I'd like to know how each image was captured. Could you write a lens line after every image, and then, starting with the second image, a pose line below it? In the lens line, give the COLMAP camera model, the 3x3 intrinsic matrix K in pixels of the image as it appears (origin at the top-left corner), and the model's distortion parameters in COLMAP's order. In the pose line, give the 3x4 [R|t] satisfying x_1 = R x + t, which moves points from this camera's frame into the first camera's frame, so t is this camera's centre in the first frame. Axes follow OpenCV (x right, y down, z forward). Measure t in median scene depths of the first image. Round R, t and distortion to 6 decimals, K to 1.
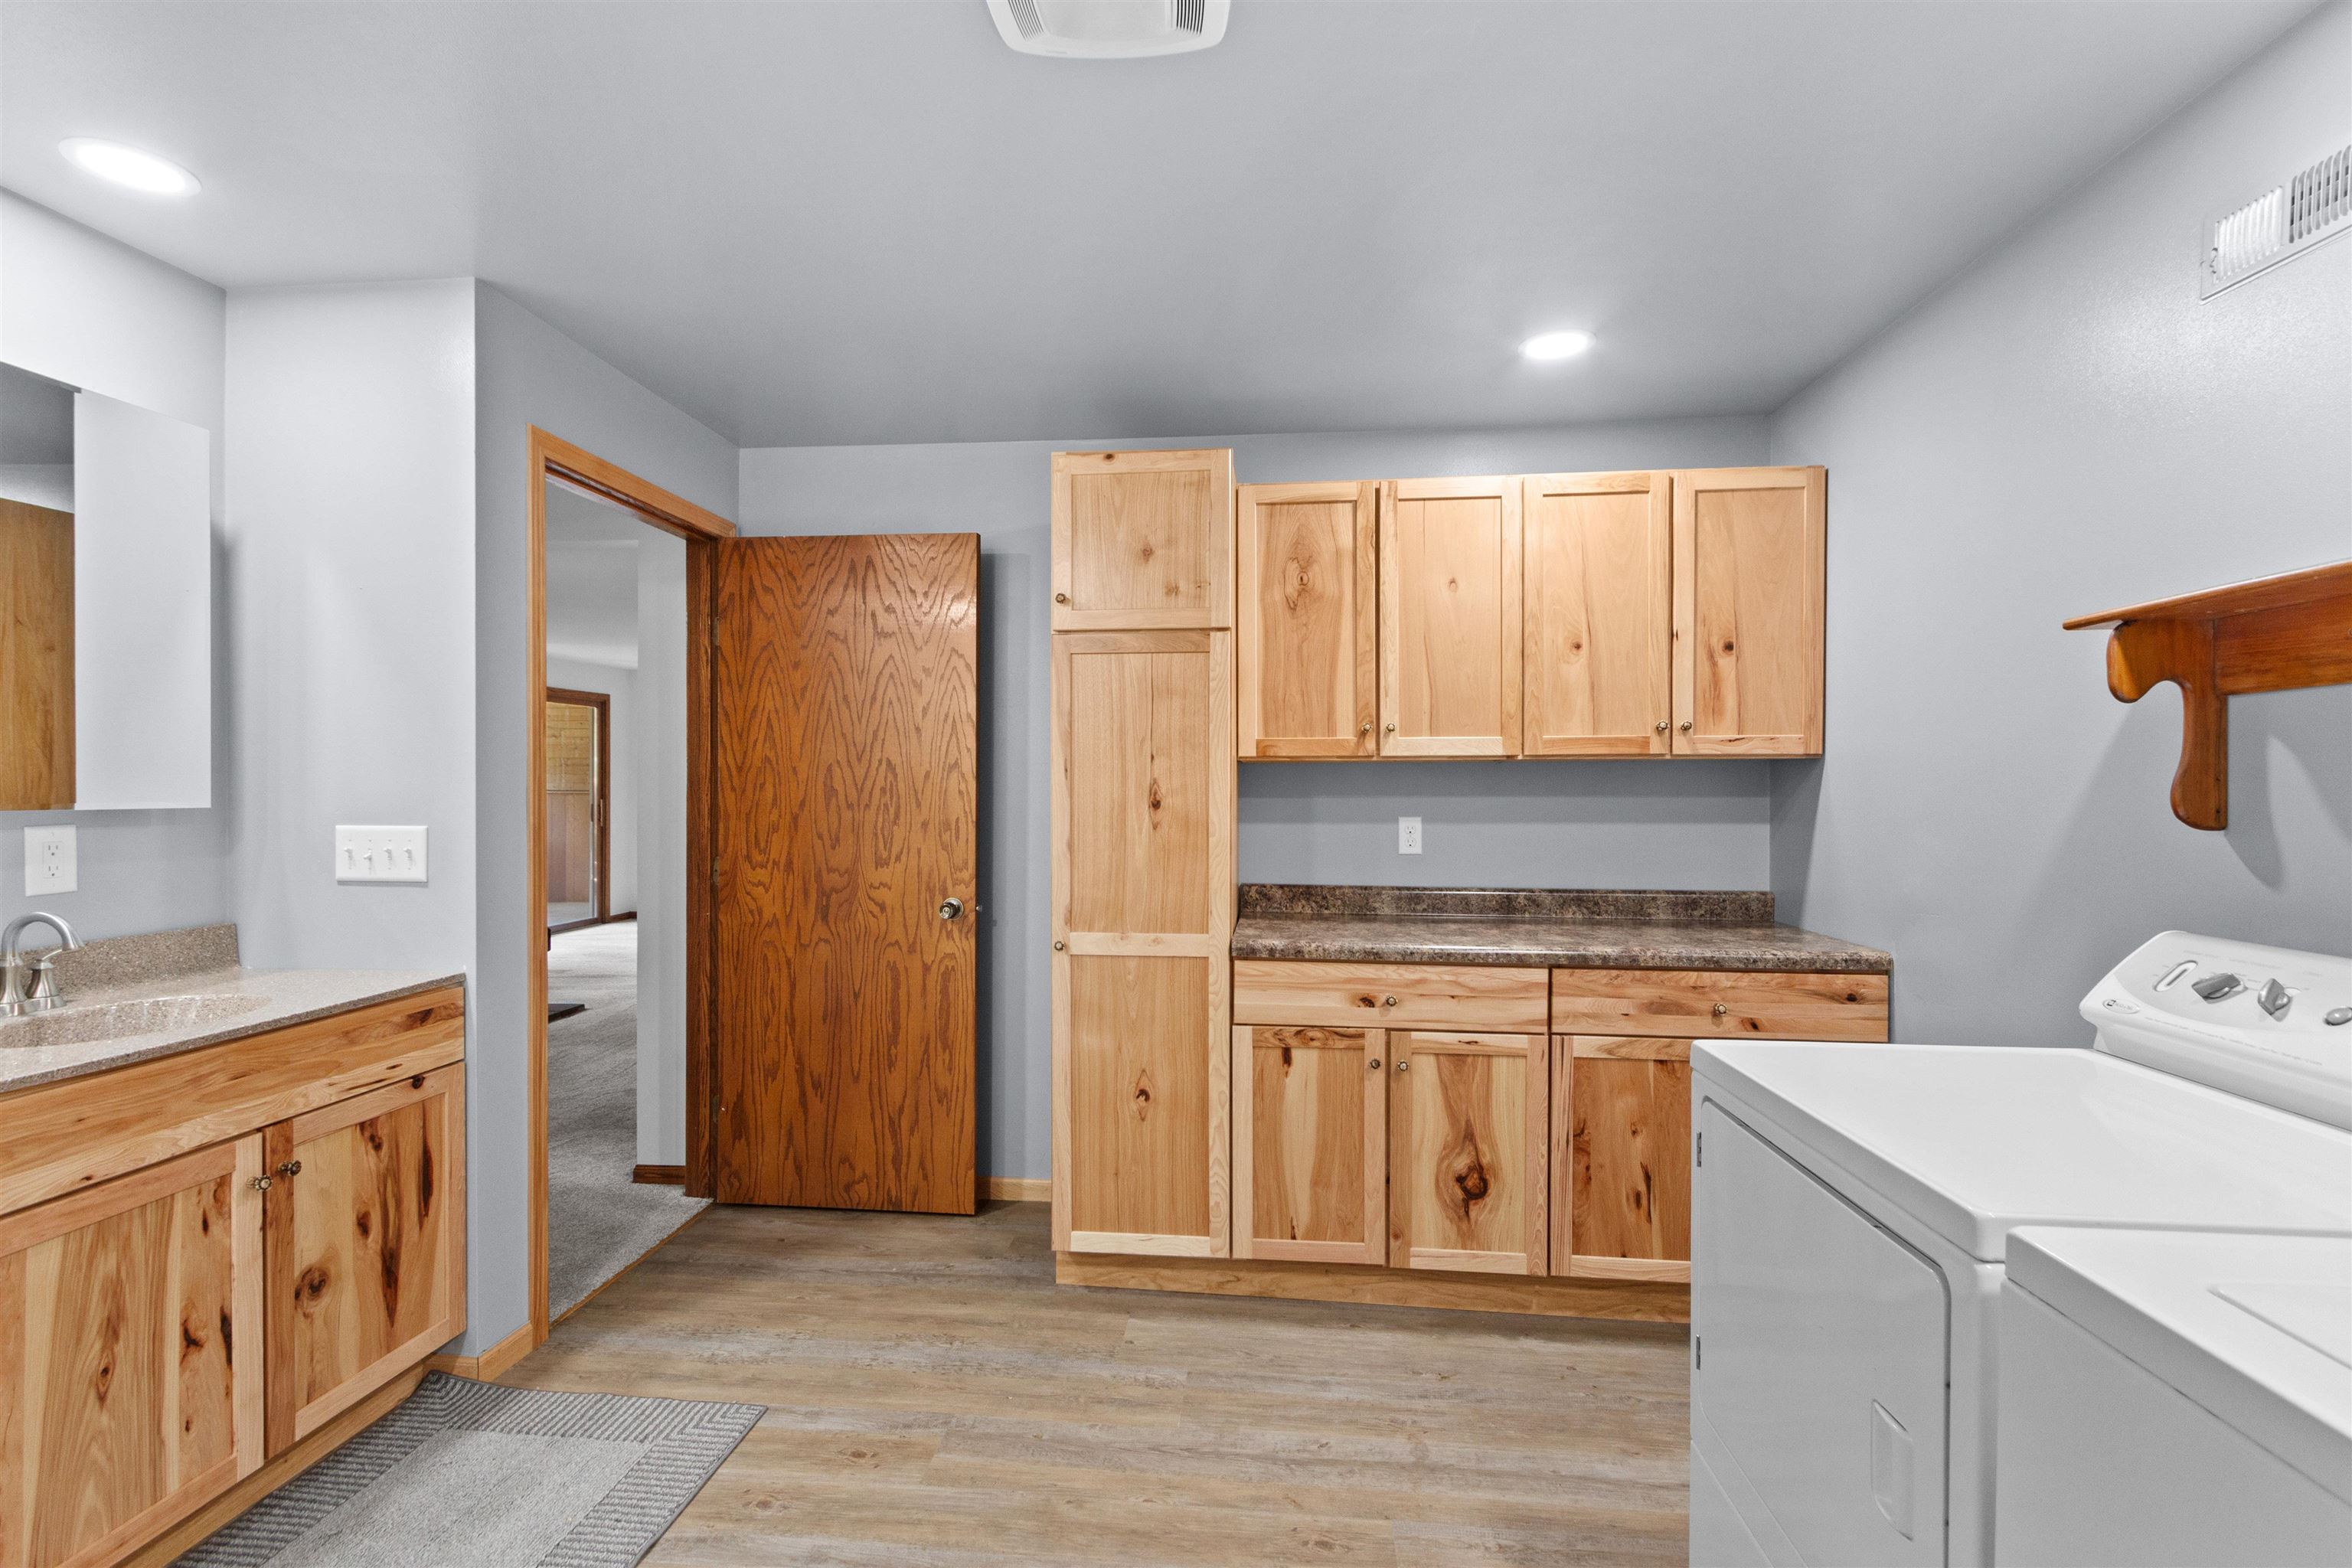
lens RADIAL K [[1094.0, 0, 1182.1], [0, 1094.0, 794.0], [0, 0, 1]] dist [0.007450, -0.003175]
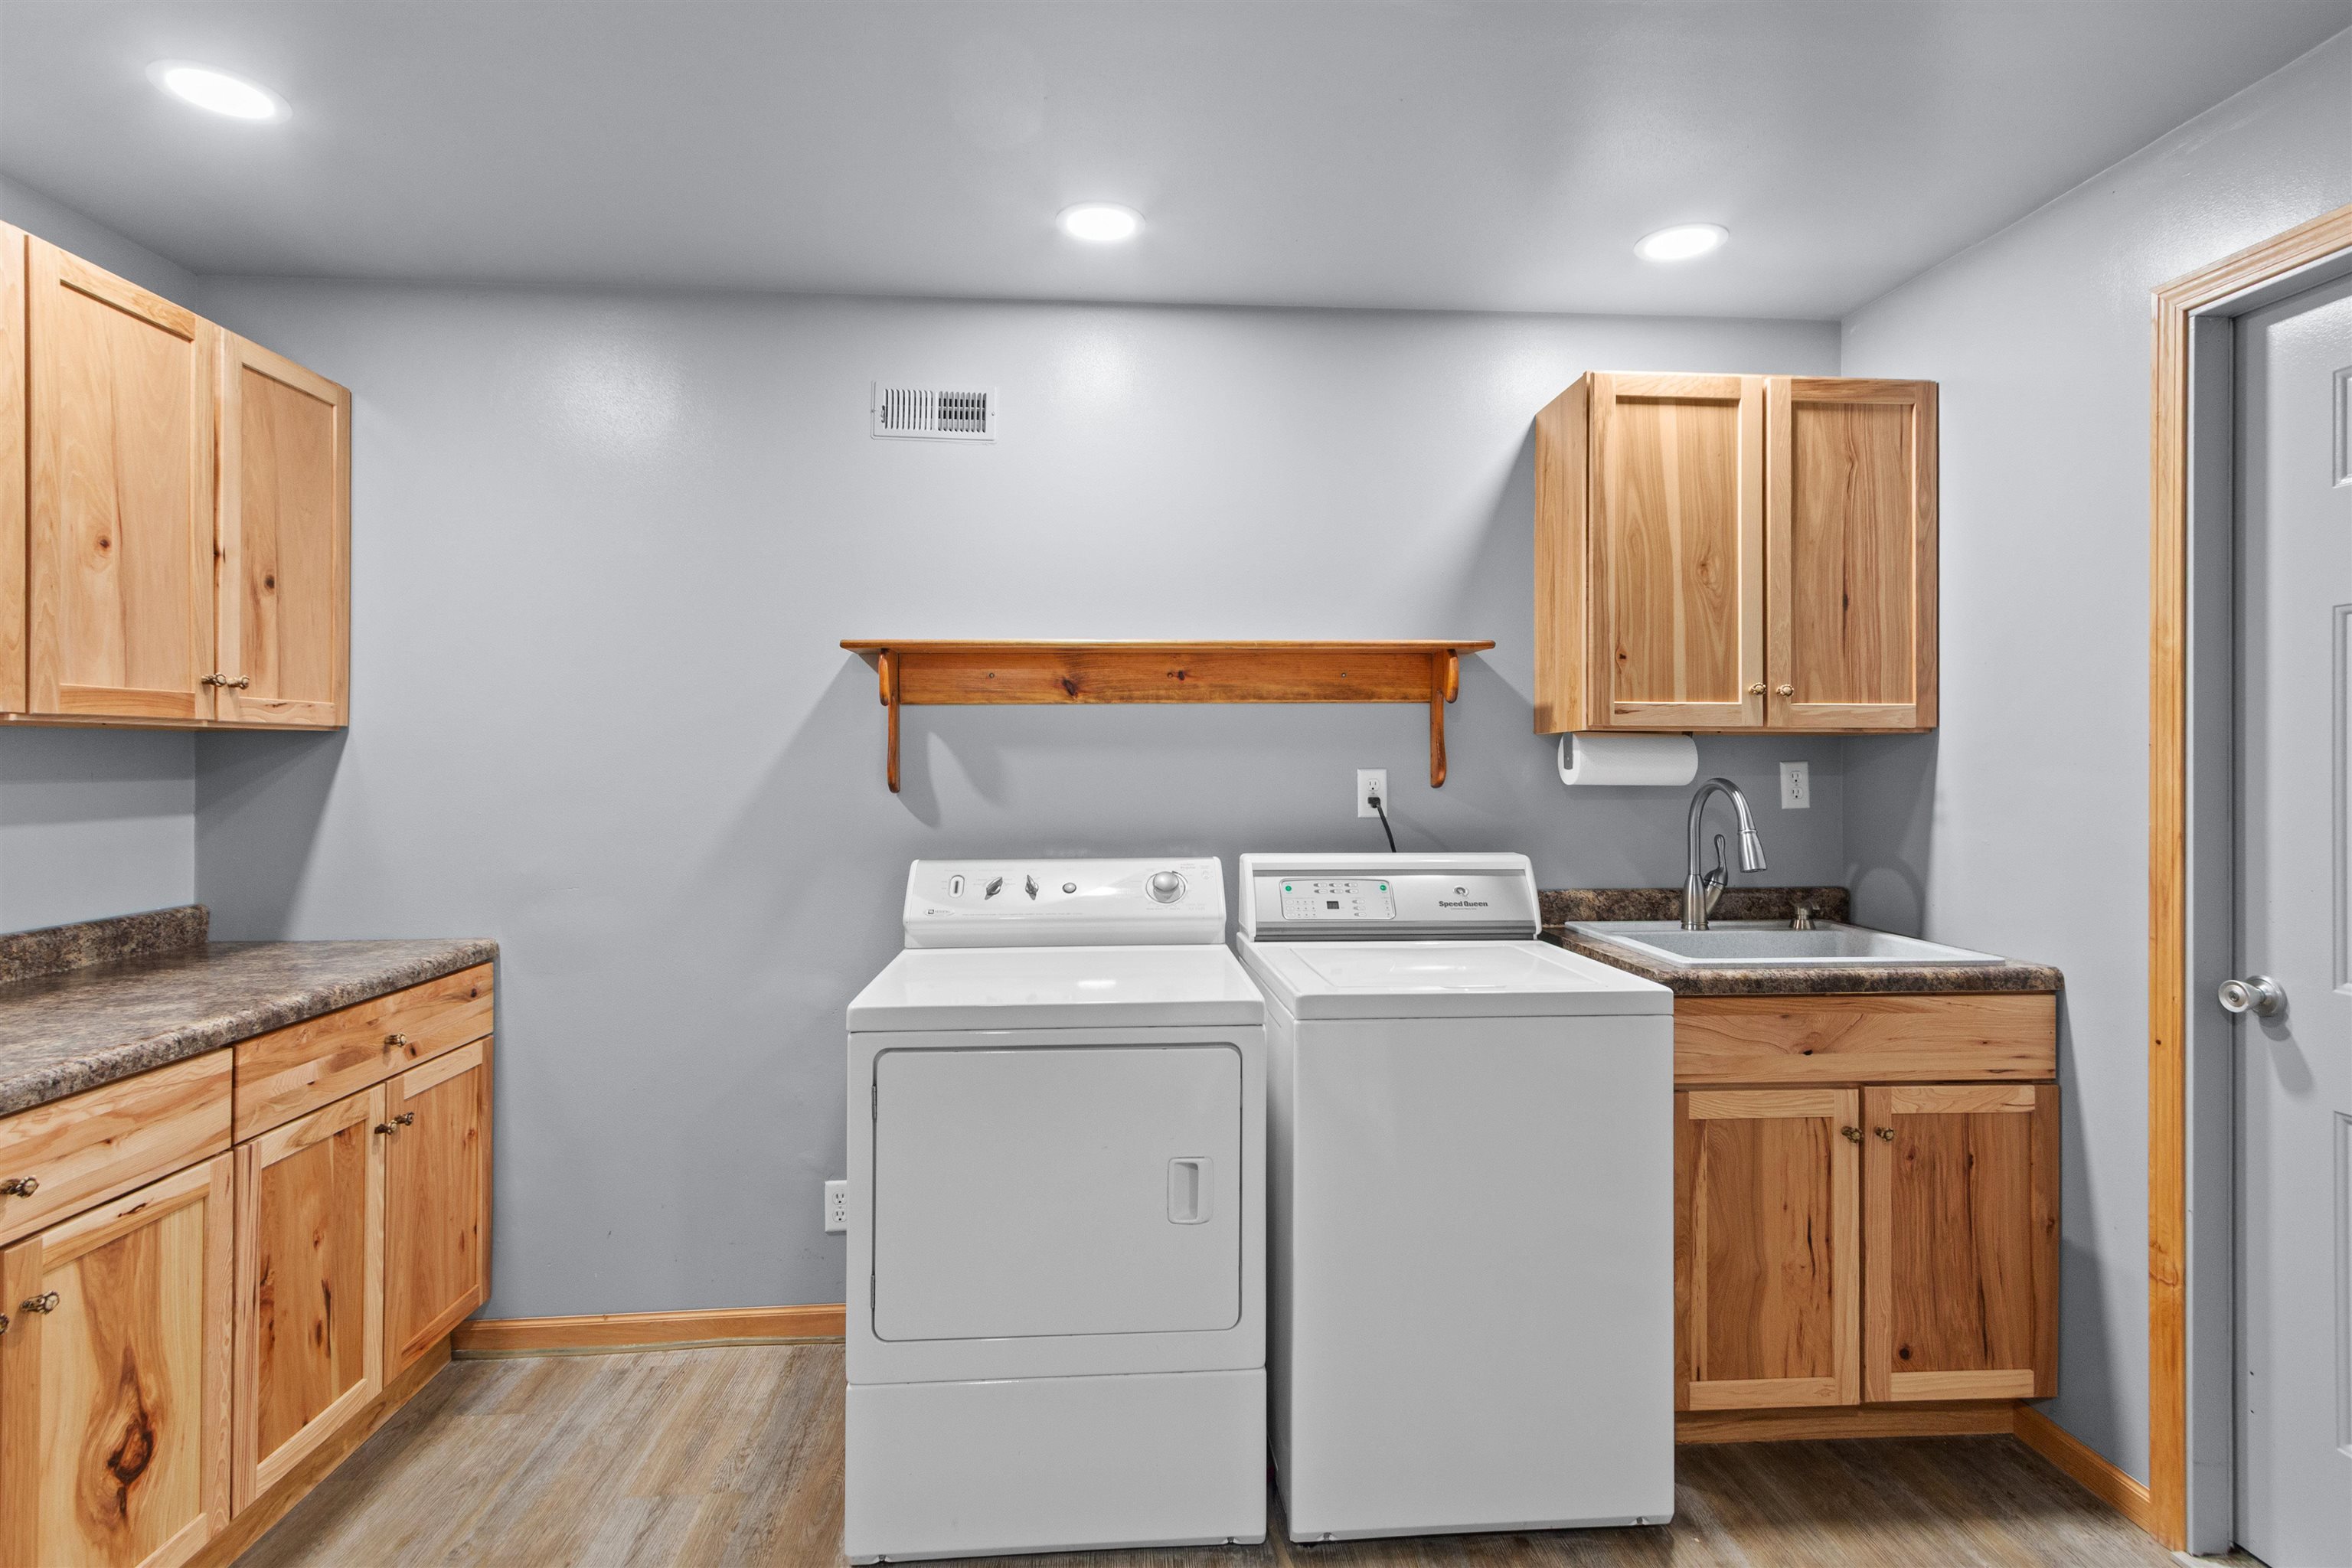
lens RADIAL K [[1094.0, 0, 1181.5], [0, 1094.0, 761.8], [0, 0, 1]] dist [0.007450, -0.003175]
pose [[-0.140231, 0.002172, 0.990116, -0.386698], [0.008787, 0.999961, -0.000949, -0.003584], [-0.990080, 0.008567, -0.140245, 0.531000]]
